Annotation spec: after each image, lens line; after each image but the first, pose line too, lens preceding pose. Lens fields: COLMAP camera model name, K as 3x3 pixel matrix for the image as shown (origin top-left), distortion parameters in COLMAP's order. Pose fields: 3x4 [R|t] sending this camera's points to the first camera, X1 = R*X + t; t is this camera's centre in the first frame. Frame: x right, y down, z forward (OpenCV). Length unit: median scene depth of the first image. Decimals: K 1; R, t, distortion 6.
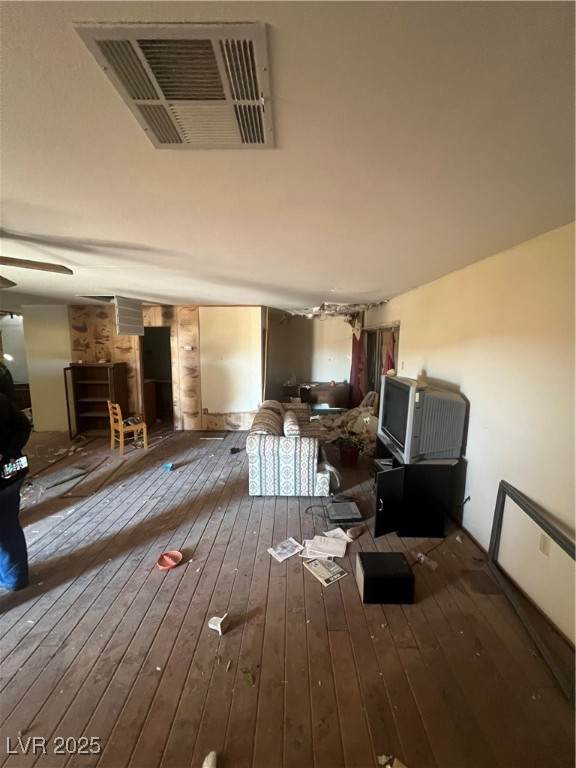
lens RADIAL K [[307.7, 0, 290.0], [0, 307.7, 383.2], [0, 0, 1]] dist [0.001339, 0.000051]
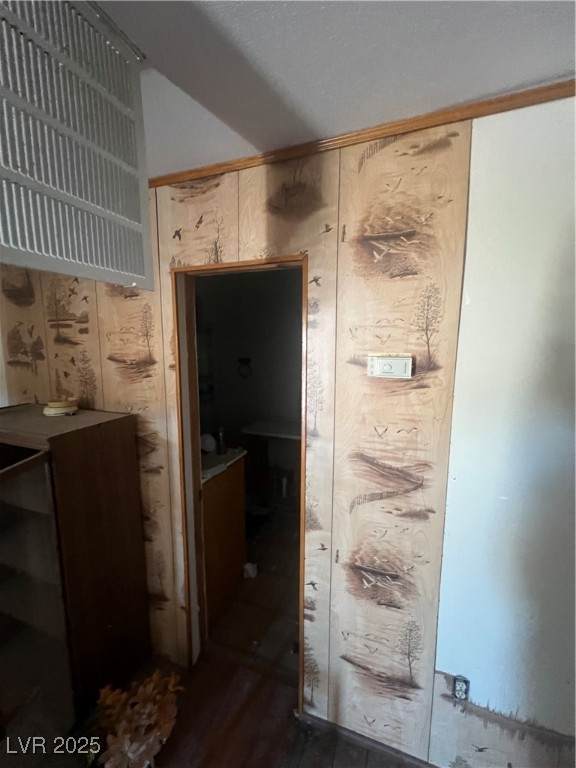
lens RADIAL K [[307.7, 0, 287.3], [0, 307.7, 382.5], [0, 0, 1]] dist [0.001339, 0.000051]
pose [[0.940825, 0.041114, -0.336391, -0.324474], [-0.037097, 0.999143, 0.018364, -0.104734], [0.336857, -0.004798, 0.941543, 0.797345]]
